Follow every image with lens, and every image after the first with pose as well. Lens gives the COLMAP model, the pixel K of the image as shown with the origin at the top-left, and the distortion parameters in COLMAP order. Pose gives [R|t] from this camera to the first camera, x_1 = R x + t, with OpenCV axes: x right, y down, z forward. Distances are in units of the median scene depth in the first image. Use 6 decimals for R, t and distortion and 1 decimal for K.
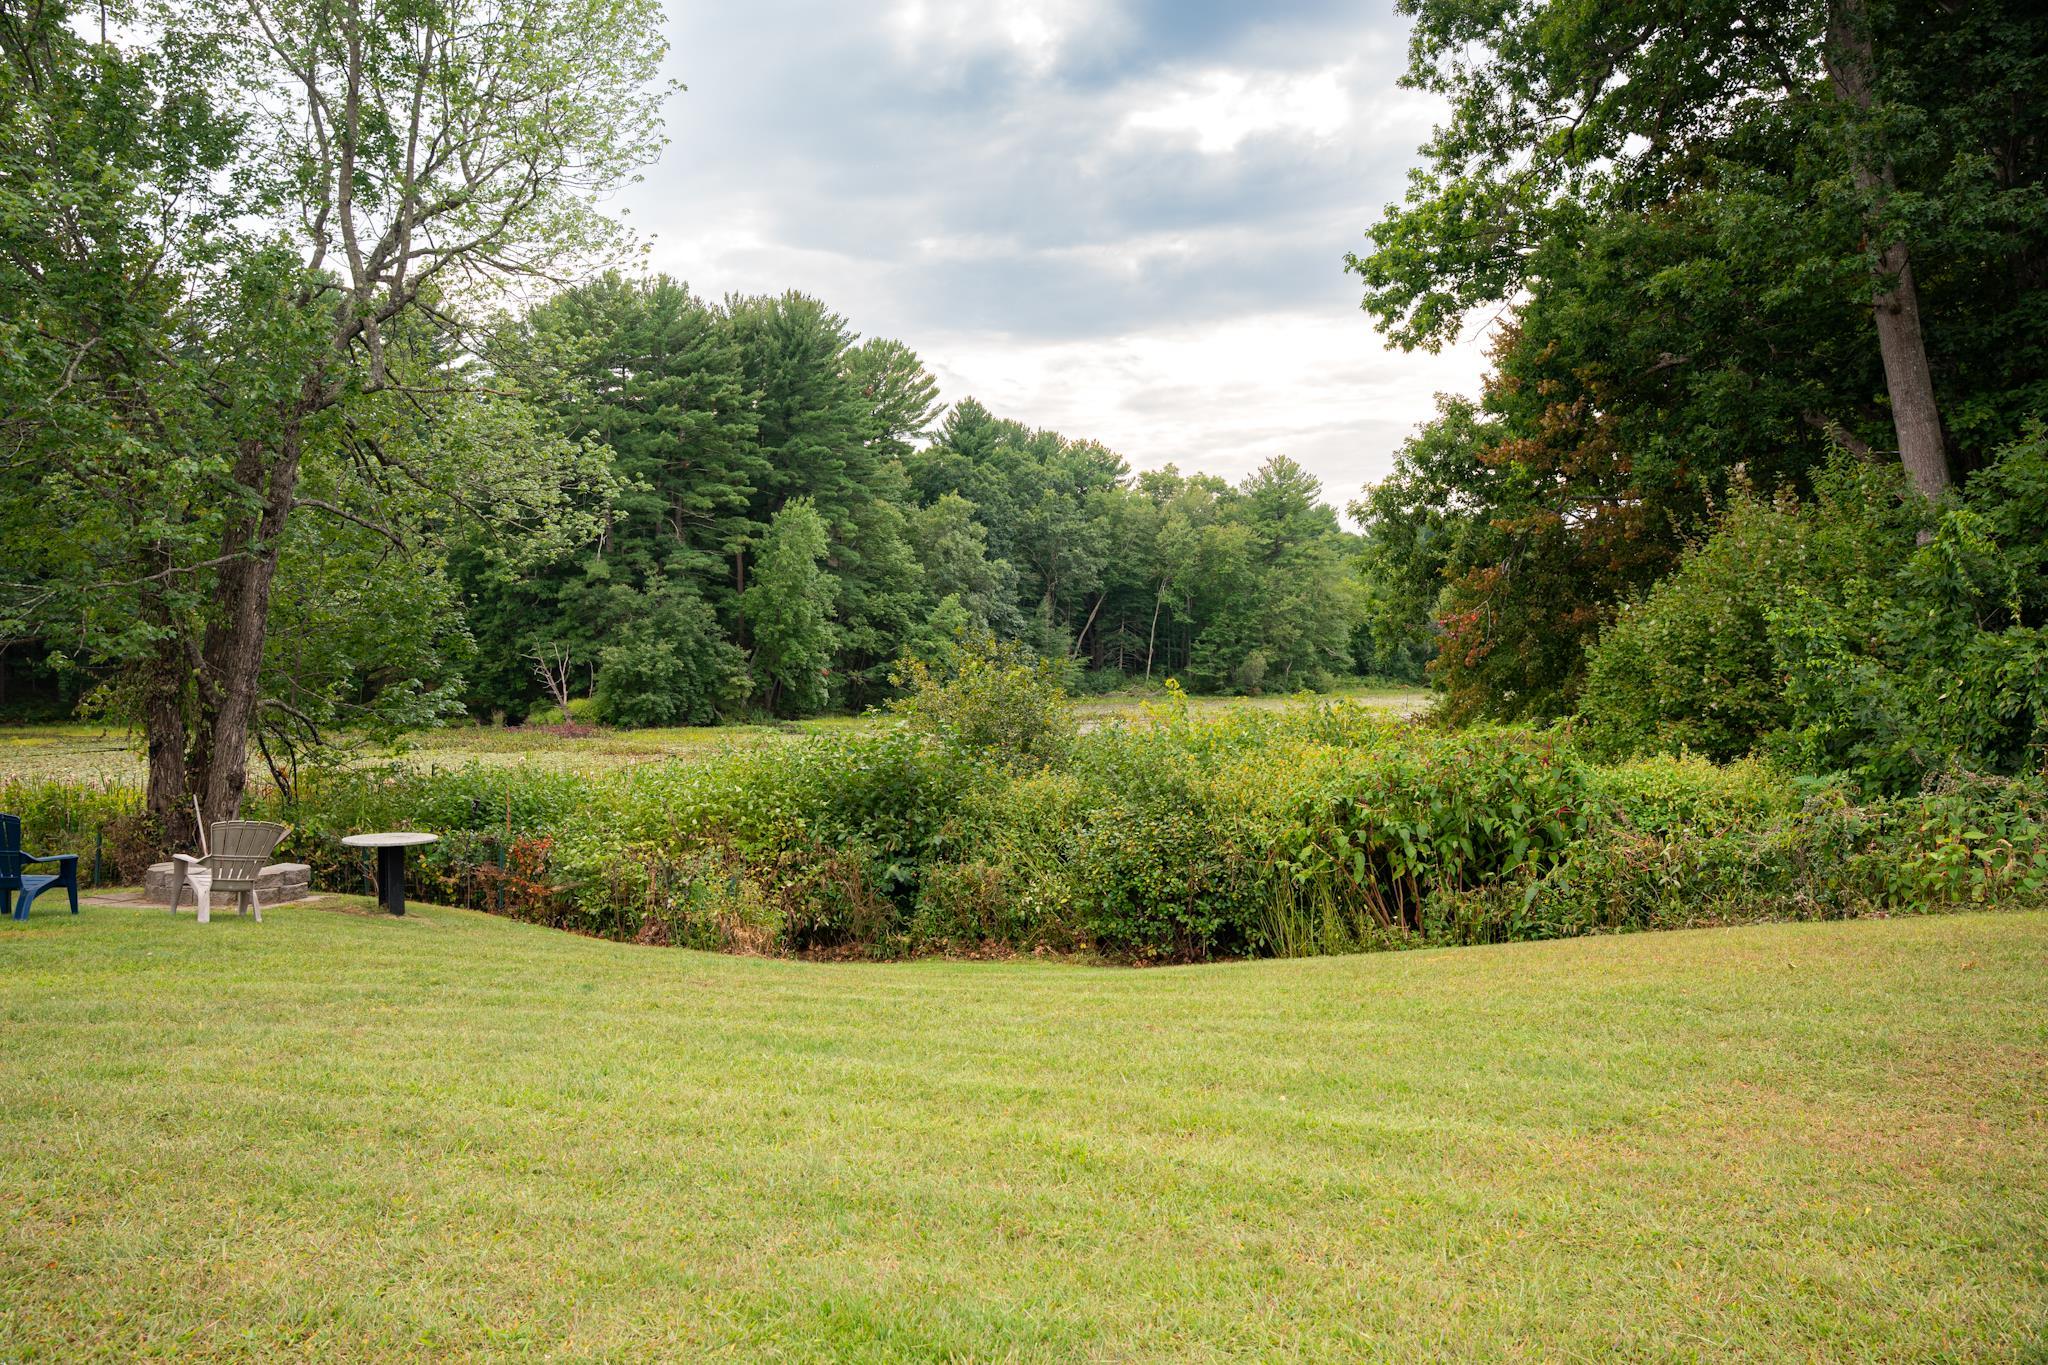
lens RADIAL K [[1435.2, 0, 1024.0], [0, 1435.2, 682.5], [0, 0, 1]] dist [-0.166960, 0.090826]
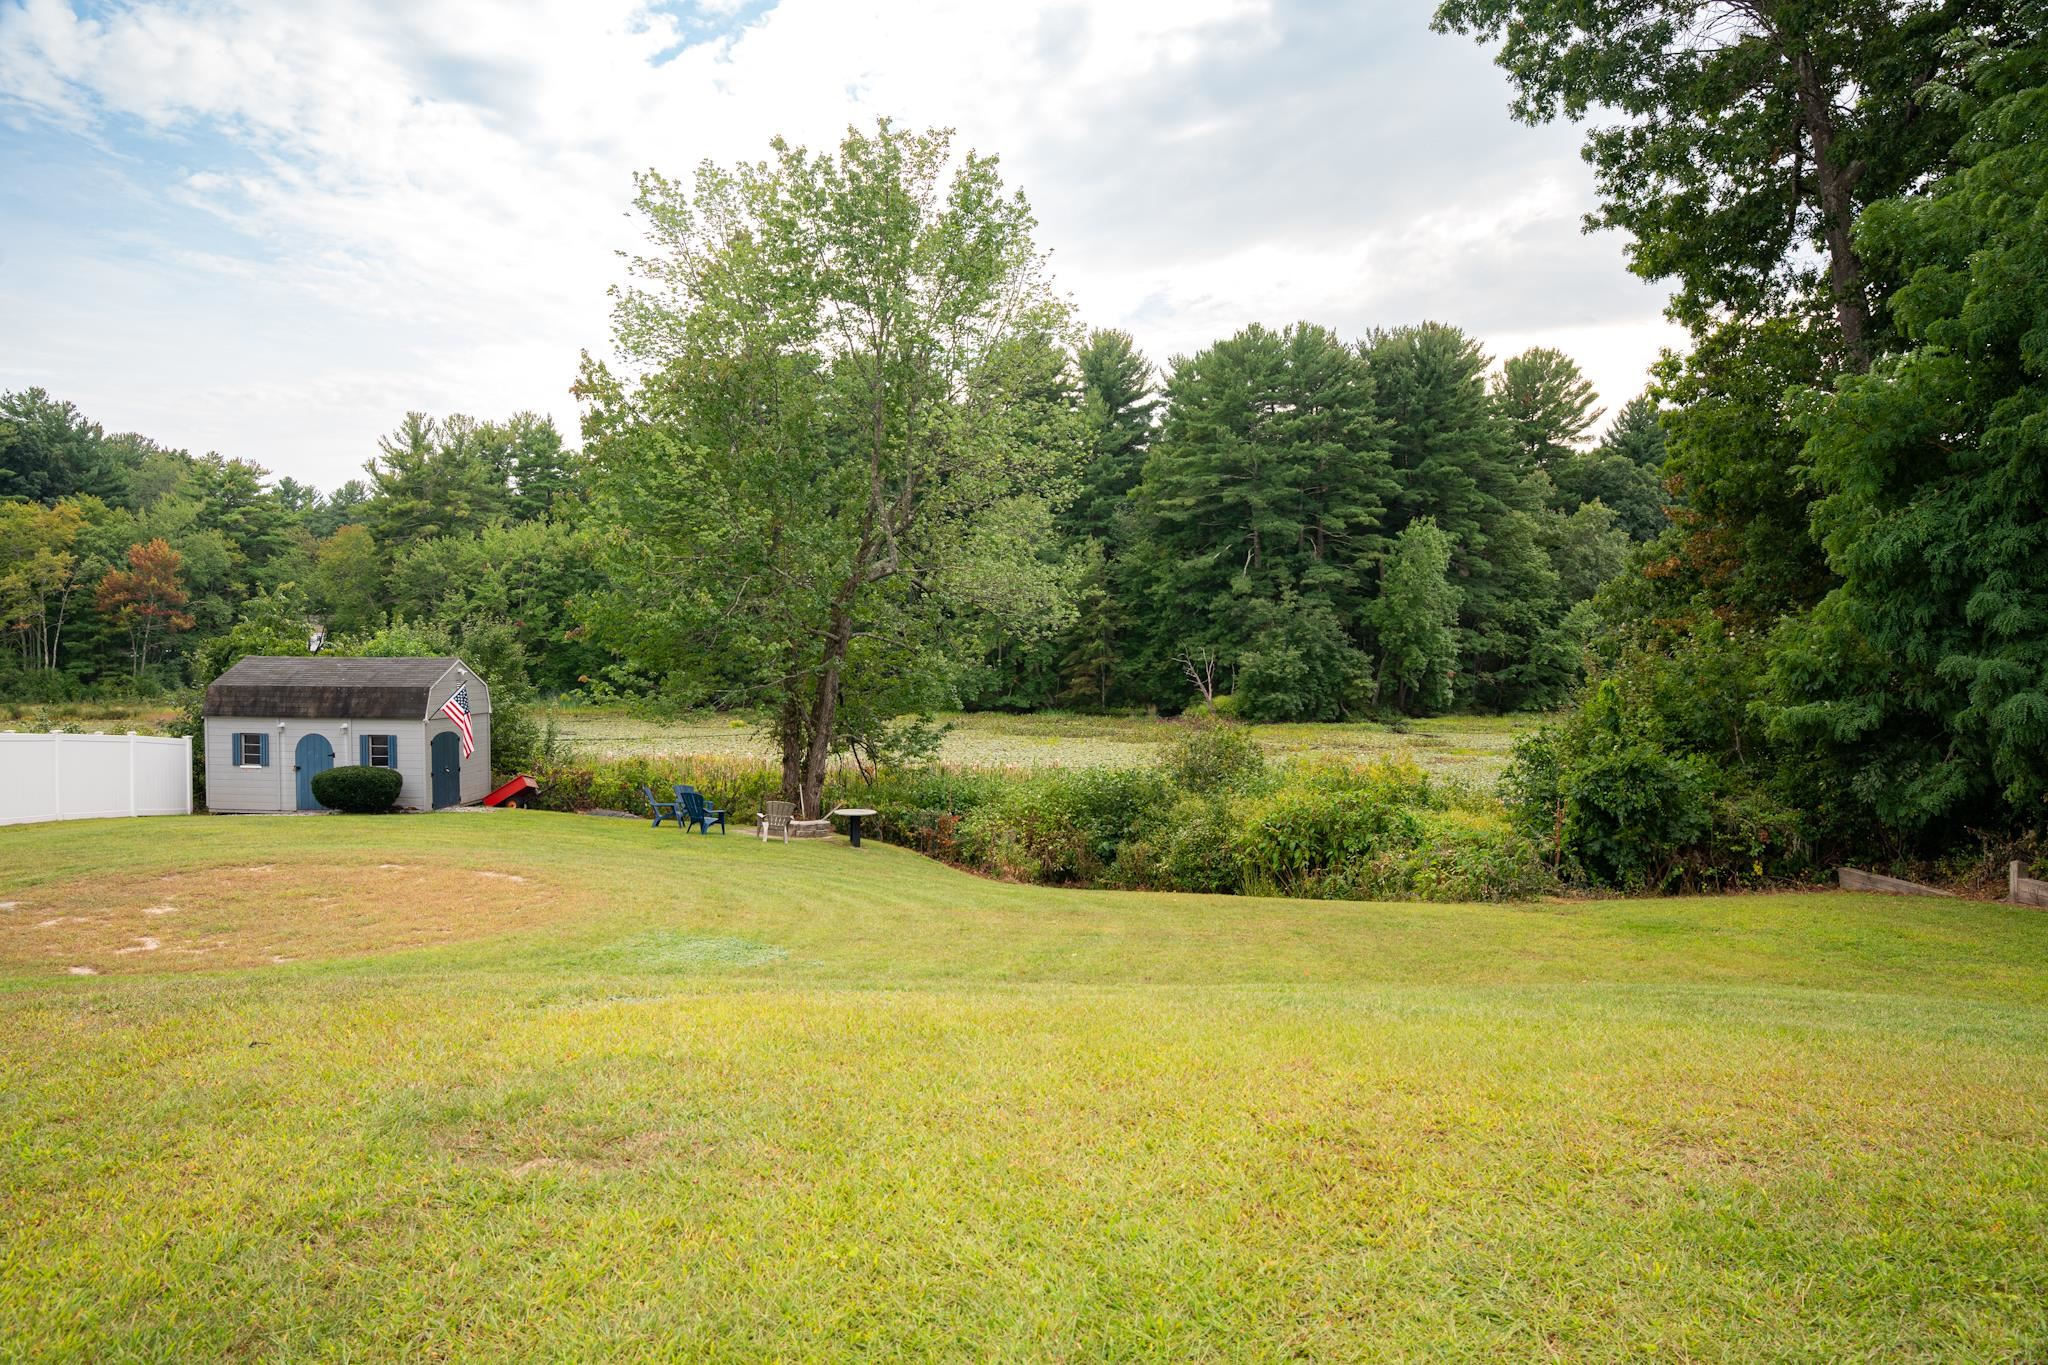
lens RADIAL K [[1435.2, 0, 1024.0], [0, 1435.2, 682.5], [0, 0, 1]] dist [-0.166960, 0.090826]
pose [[0.870135, 0.021625, -0.492340, 0.116683], [-0.013943, 0.999717, 0.019269, -0.018422], [0.492617, -0.009902, 0.870190, -0.109054]]
